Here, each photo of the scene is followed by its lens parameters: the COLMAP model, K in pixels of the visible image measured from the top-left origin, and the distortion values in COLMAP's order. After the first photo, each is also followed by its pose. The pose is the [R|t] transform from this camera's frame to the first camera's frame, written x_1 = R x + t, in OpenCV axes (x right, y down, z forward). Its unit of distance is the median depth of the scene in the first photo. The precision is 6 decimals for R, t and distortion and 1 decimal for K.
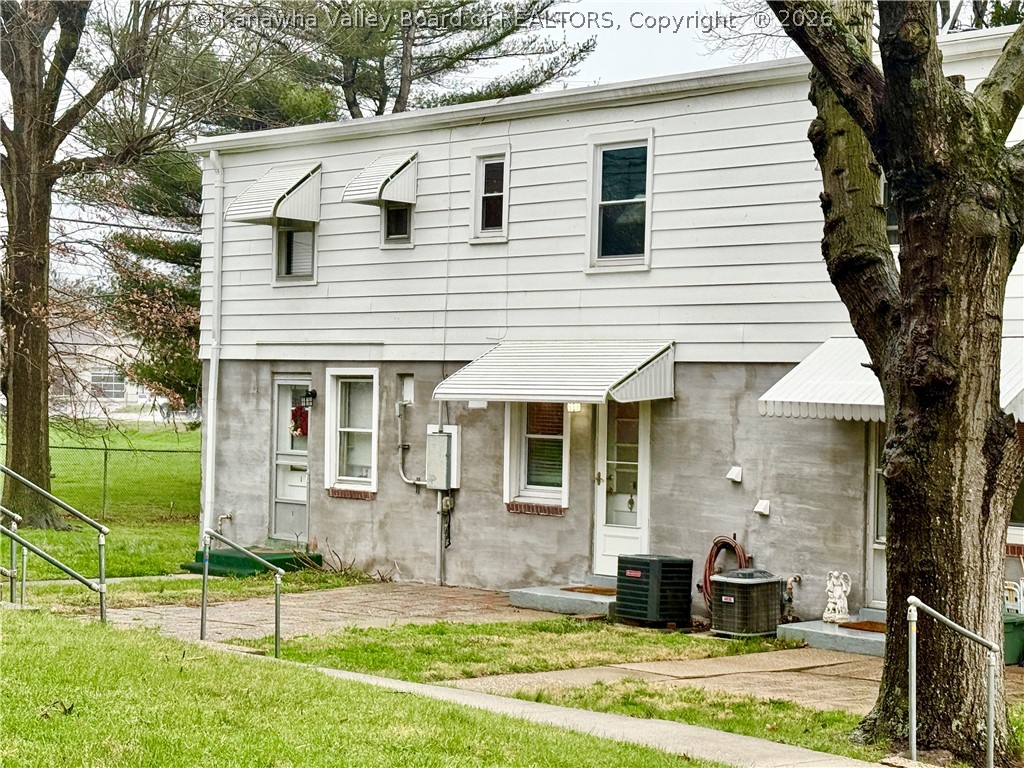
lens RADIAL K [[2022.9, 0, 512.0], [0, 2022.9, 384.0], [0, 0, 1]] dist [0.013106, -0.080125]
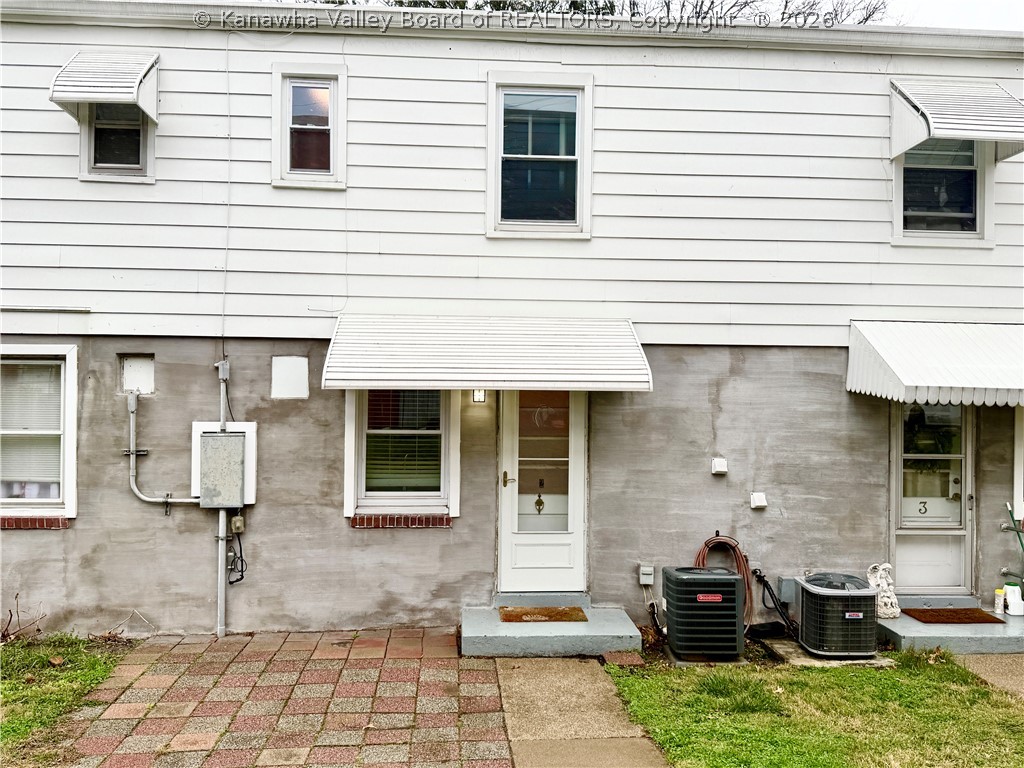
lens RADIAL K [[912.4, 0, 512.0], [0, 912.4, 384.0], [0, 0, 1]] dist [0.156089, -0.335111]
pose [[0.619554, -0.004693, 0.784940, -0.256621], [-0.001445, 0.999974, 0.007119, 0.003848], [-0.784952, -0.005544, 0.619531, 0.752687]]
